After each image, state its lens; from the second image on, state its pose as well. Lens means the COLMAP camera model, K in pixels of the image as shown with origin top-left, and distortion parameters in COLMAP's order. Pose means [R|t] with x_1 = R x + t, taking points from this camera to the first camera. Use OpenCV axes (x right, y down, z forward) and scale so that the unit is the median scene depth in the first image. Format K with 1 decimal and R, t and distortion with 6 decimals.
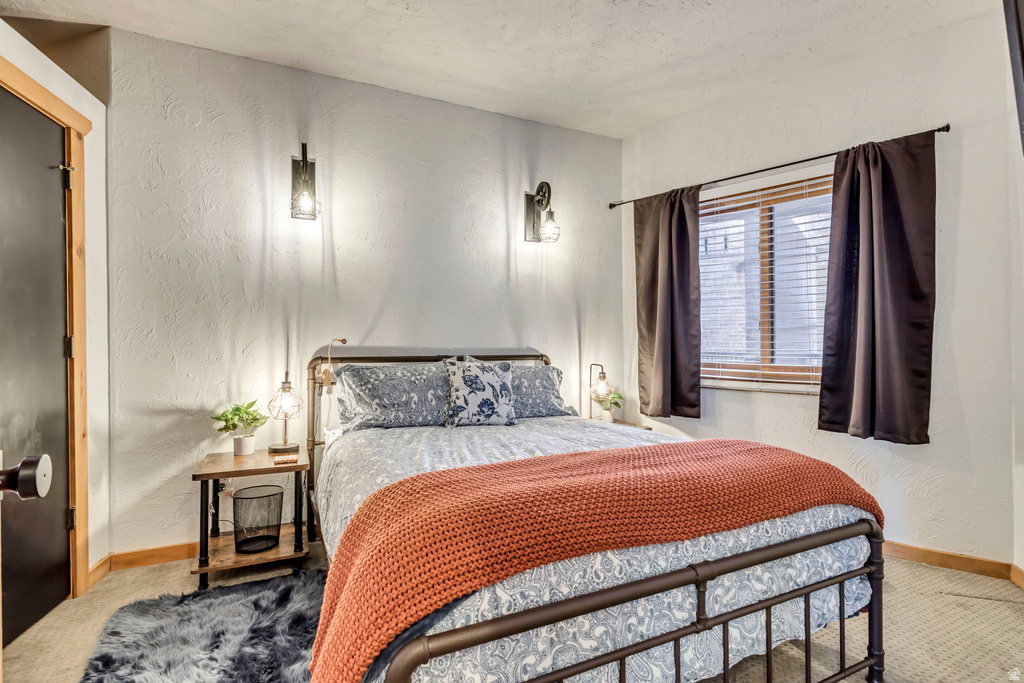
lens RADIAL K [[493.7, 0, 521.5], [0, 493.7, 336.7], [0, 0, 1]] dist [0.000424, -0.000053]
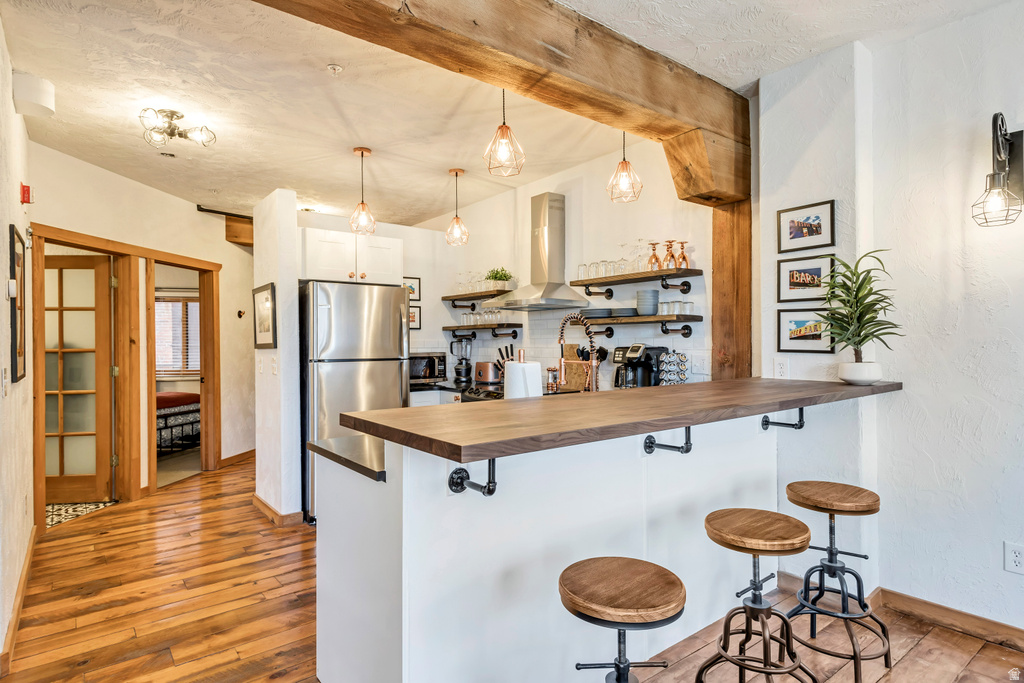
lens RADIAL K [[554.9, 0, 514.1], [0, 554.9, 339.3], [0, 0, 1]] dist [0.012469, -0.001626]
pose [[0.554127, 0.004783, 0.832418, -1.651077], [-0.004345, 0.999986, -0.002853, -0.162026], [-0.832421, -0.002036, 0.554141, -3.478085]]
